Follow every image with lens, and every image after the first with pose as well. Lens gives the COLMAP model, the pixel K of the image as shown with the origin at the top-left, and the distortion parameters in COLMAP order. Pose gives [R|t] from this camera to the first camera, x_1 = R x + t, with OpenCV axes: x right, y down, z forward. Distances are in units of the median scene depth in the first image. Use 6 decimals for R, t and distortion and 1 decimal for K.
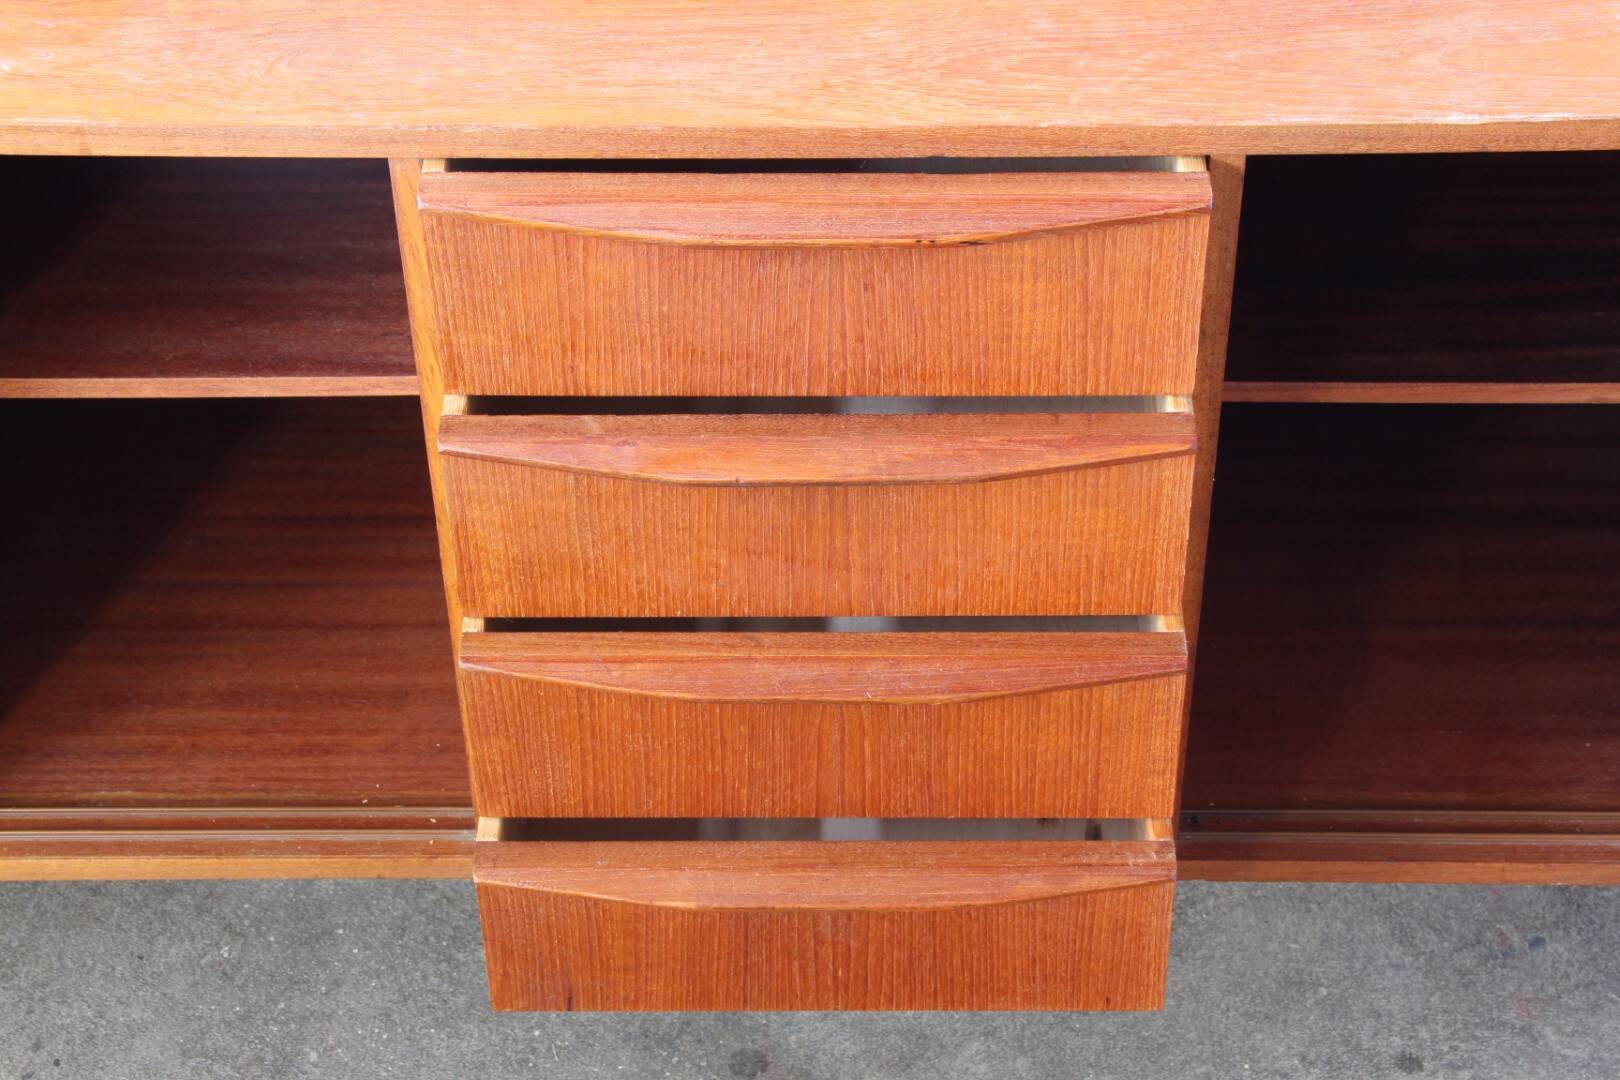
lens RADIAL K [[3039.7, 0, 810.0], [0, 3039.7, 540.0], [0, 0, 1]] dist [0.264188, 0.041473]
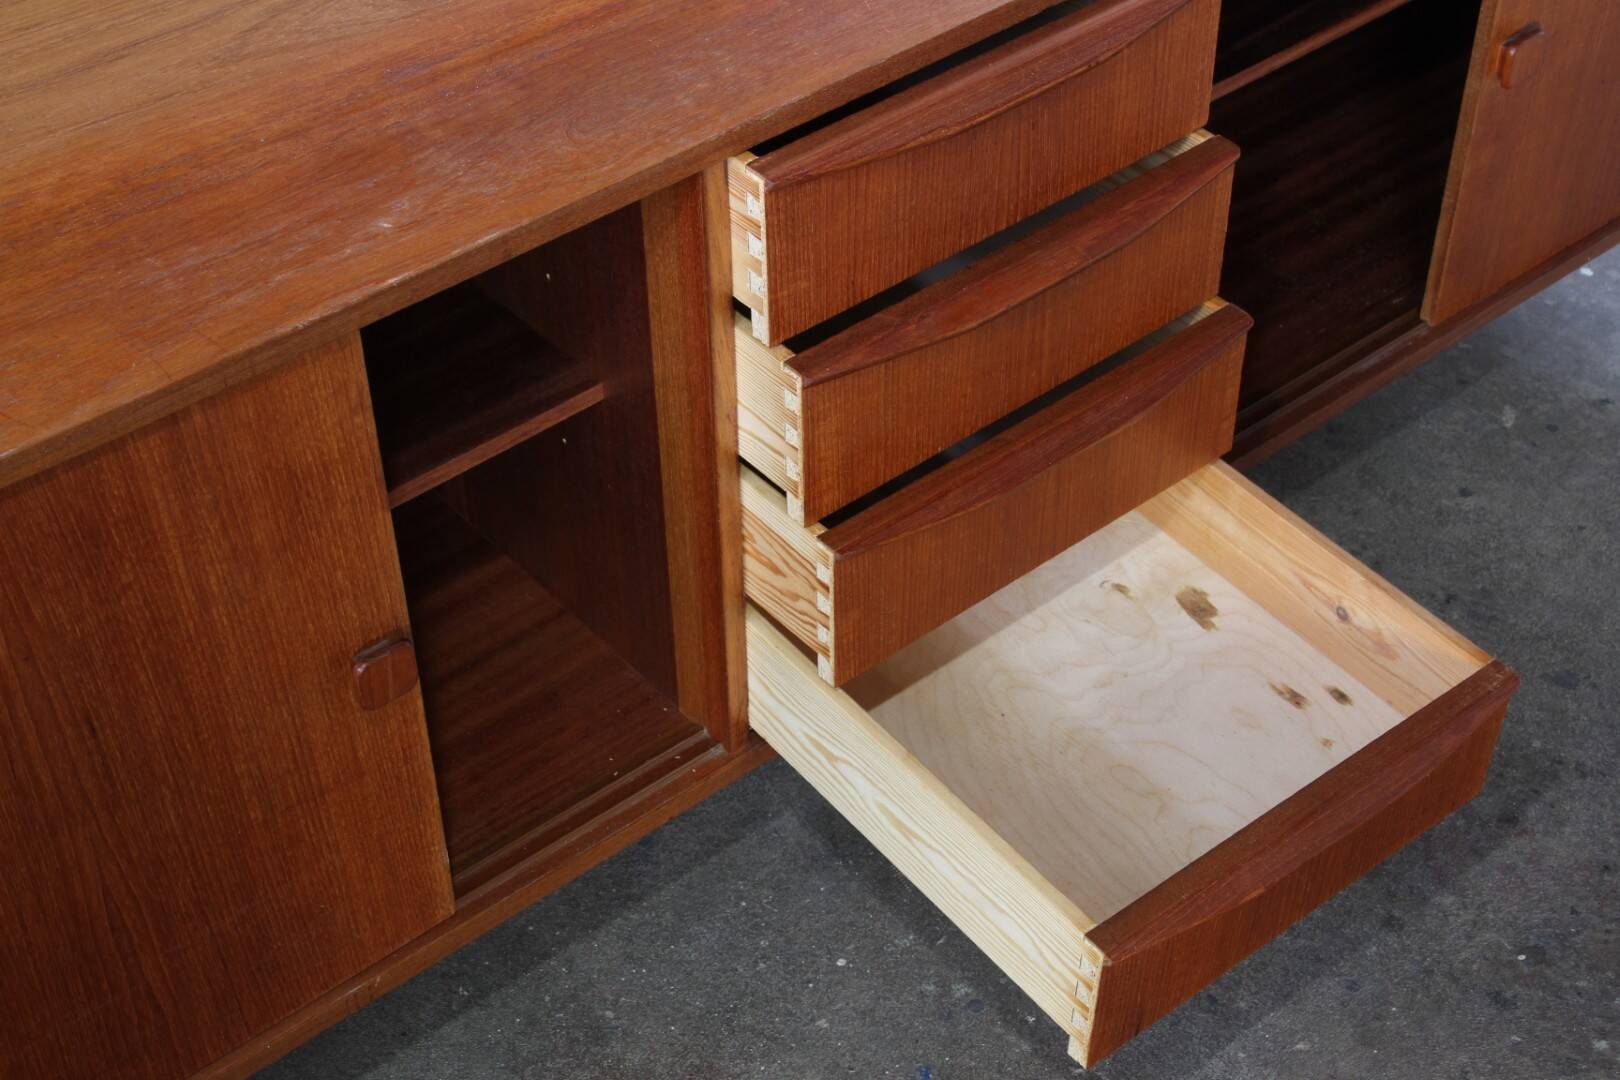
lens RADIAL K [[2597.7, 0, 810.0], [0, 2597.7, 540.0], [0, 0, 1]] dist [0.170990, 0.079269]
pose [[0.753195, -0.427294, 0.500116, -0.657293], [0.429693, 0.895262, 0.117768, -0.094484], [-0.498057, 0.126194, 0.857913, 0.127016]]
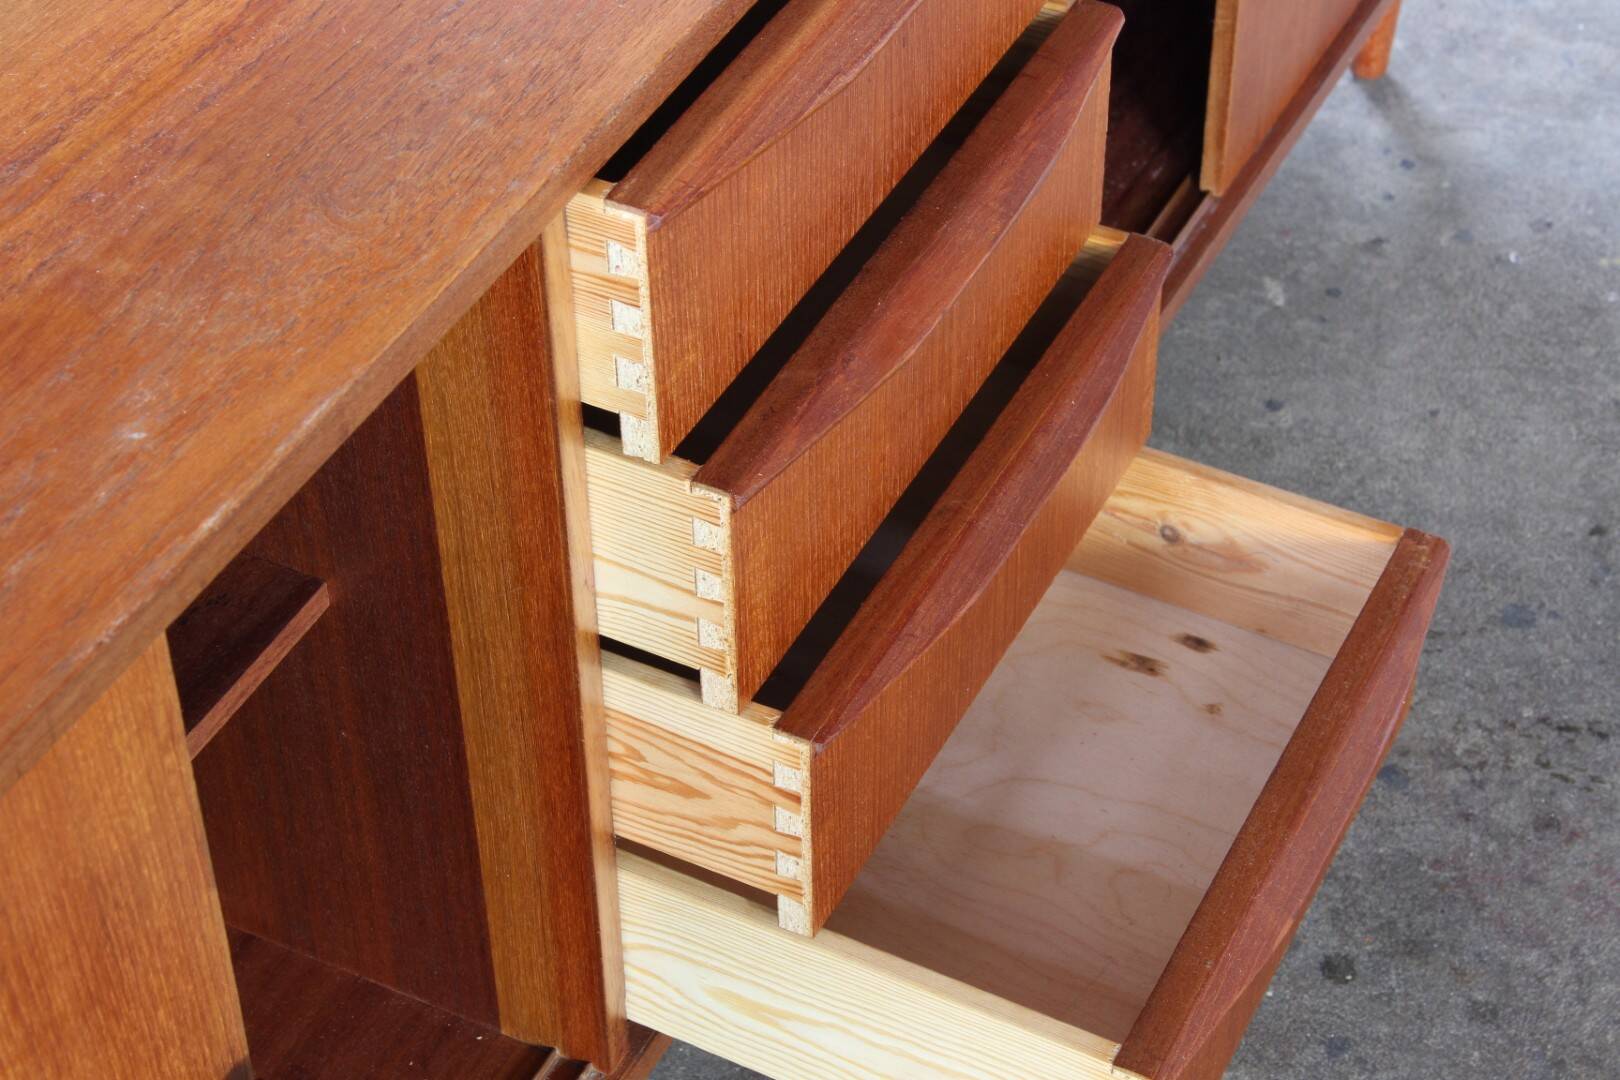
lens RADIAL K [[3405.6, 0, 830.9], [0, 3405.6, 555.4], [0, 0, 1]] dist [0.260035, 0.720123]
pose [[0.430876, -0.593688, 0.679618, -0.709099], [0.593202, 0.753873, 0.282466, -0.251351], [-0.680042, 0.281442, 0.677003, 0.396116]]
